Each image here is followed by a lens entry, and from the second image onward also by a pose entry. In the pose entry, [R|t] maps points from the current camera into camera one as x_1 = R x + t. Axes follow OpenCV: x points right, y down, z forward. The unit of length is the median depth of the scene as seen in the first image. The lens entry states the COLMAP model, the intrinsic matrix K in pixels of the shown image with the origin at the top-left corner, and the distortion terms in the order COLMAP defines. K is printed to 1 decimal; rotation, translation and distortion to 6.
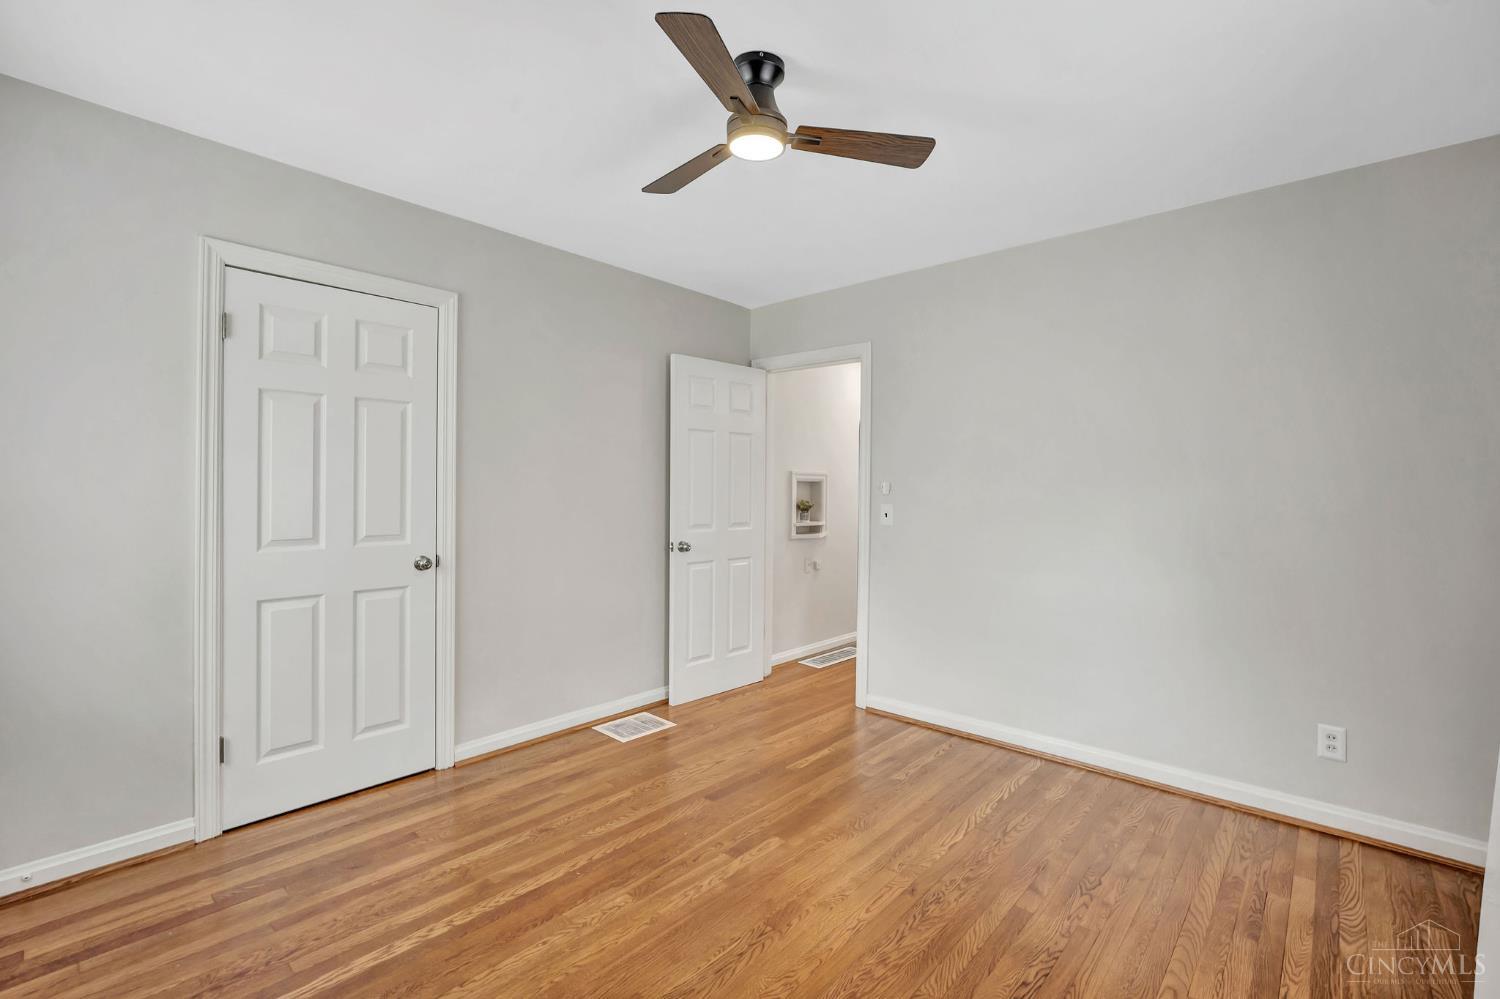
lens RADIAL K [[666.9, 0, 754.3], [0, 666.9, 509.8], [0, 0, 1]] dist [-0.002506, 0.000260]
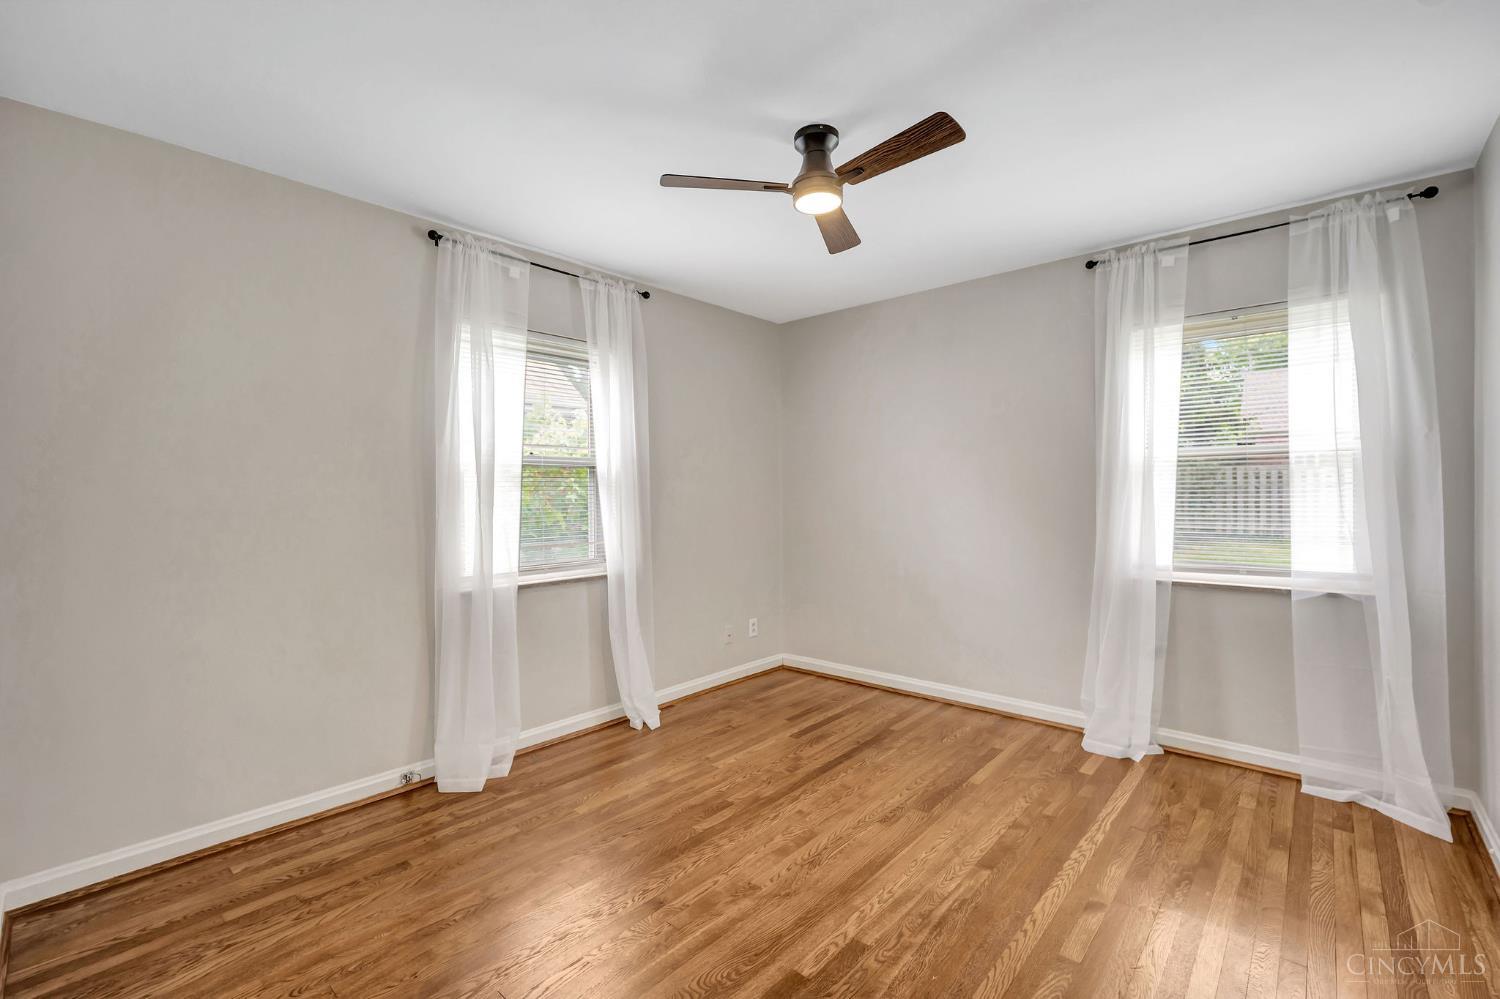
lens RADIAL K [[666.9, 0, 754.3], [0, 666.9, 509.8], [0, 0, 1]] dist [-0.002506, 0.000260]
pose [[-0.999996, -0.002538, 0.001544, 0.100229], [-0.002458, 0.998757, 0.049776, -0.050950], [-0.001668, 0.049772, -0.998759, 1.899588]]
